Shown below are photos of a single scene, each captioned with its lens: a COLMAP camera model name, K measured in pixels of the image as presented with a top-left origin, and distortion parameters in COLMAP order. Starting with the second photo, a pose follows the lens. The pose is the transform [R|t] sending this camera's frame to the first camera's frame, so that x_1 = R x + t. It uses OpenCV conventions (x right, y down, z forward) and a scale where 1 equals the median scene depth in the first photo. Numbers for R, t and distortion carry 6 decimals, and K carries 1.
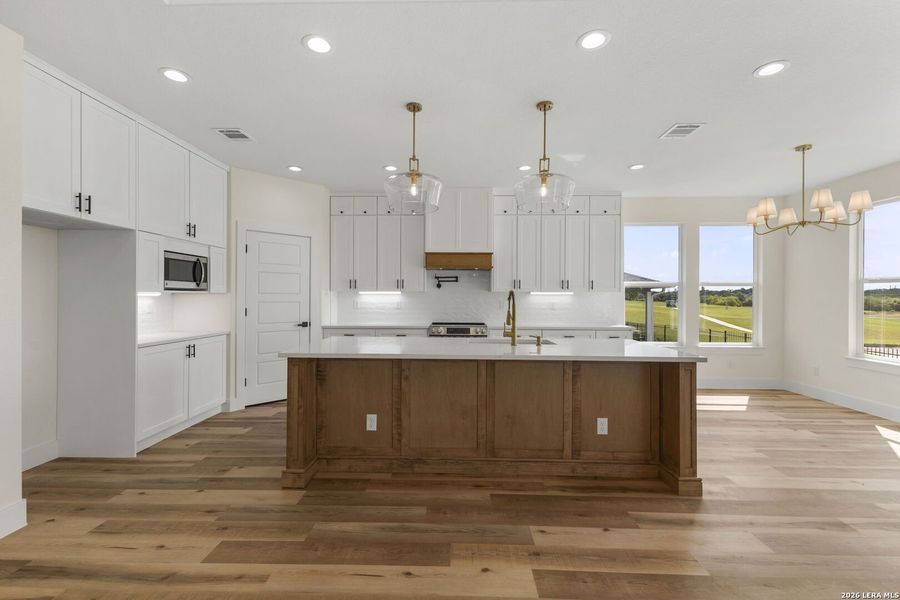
lens RADIAL K [[390.1, 0, 445.4], [0, 390.1, 296.2], [0, 0, 1]] dist [0.001956, -0.000293]
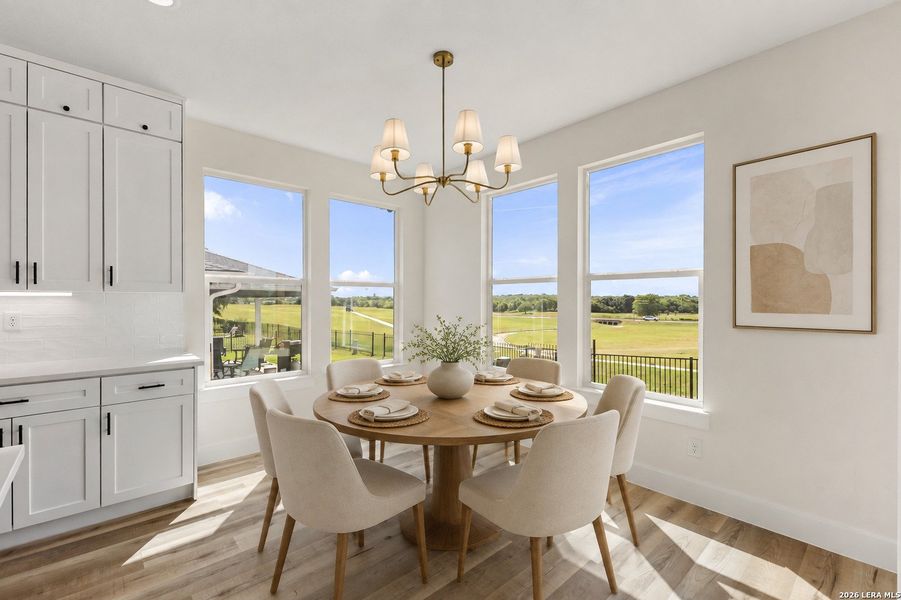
lens RADIAL K [[390.9, 0, 447.2], [0, 390.9, 299.4], [0, 0, 1]] dist [0.001455, 0.000421]
pose [[0.720040, -0.002888, 0.693927, 0.393036], [0.004150, 0.999991, -0.000145, 0.001203], [-0.693920, 0.002984, 0.720046, 0.441748]]
